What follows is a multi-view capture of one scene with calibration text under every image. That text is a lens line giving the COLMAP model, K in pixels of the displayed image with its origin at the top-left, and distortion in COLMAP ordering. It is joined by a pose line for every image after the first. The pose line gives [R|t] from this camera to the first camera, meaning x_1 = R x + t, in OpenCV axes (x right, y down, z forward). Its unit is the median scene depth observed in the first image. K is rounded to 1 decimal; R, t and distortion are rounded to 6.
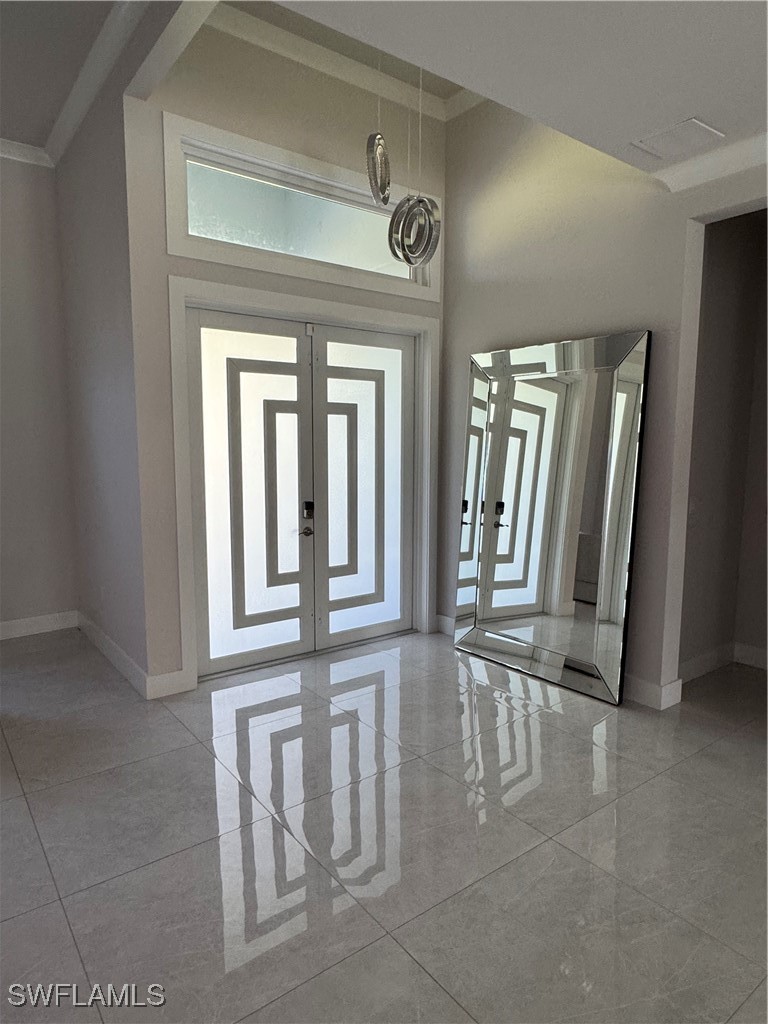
lens RADIAL K [[642.3, 0, 384.0], [0, 642.3, 512.0], [0, 0, 1]] dist [0.006260, 0.000358]
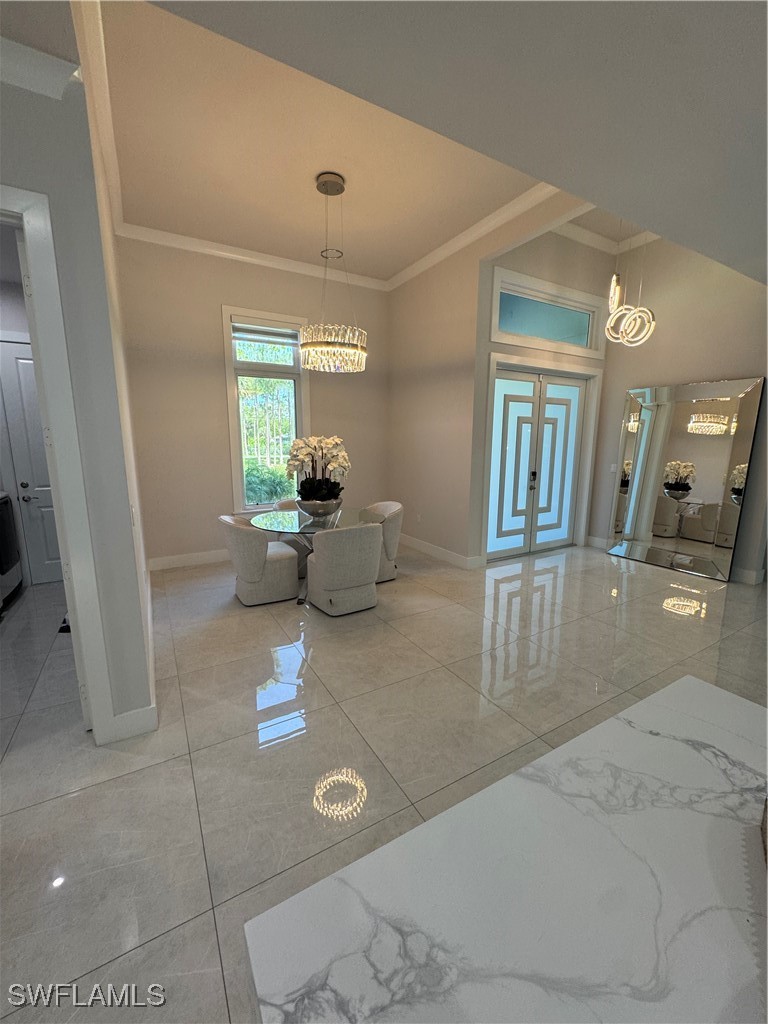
lens RADIAL K [[408.4, 0, 384.0], [0, 408.4, 512.0], [0, 0, 1]] dist [-0.001849, 0.000130]
pose [[0.992418, 0.021302, -0.121045, -0.388420], [-0.013316, 0.997704, 0.066408, 0.026127], [0.122182, -0.064292, 0.990423, -0.223070]]
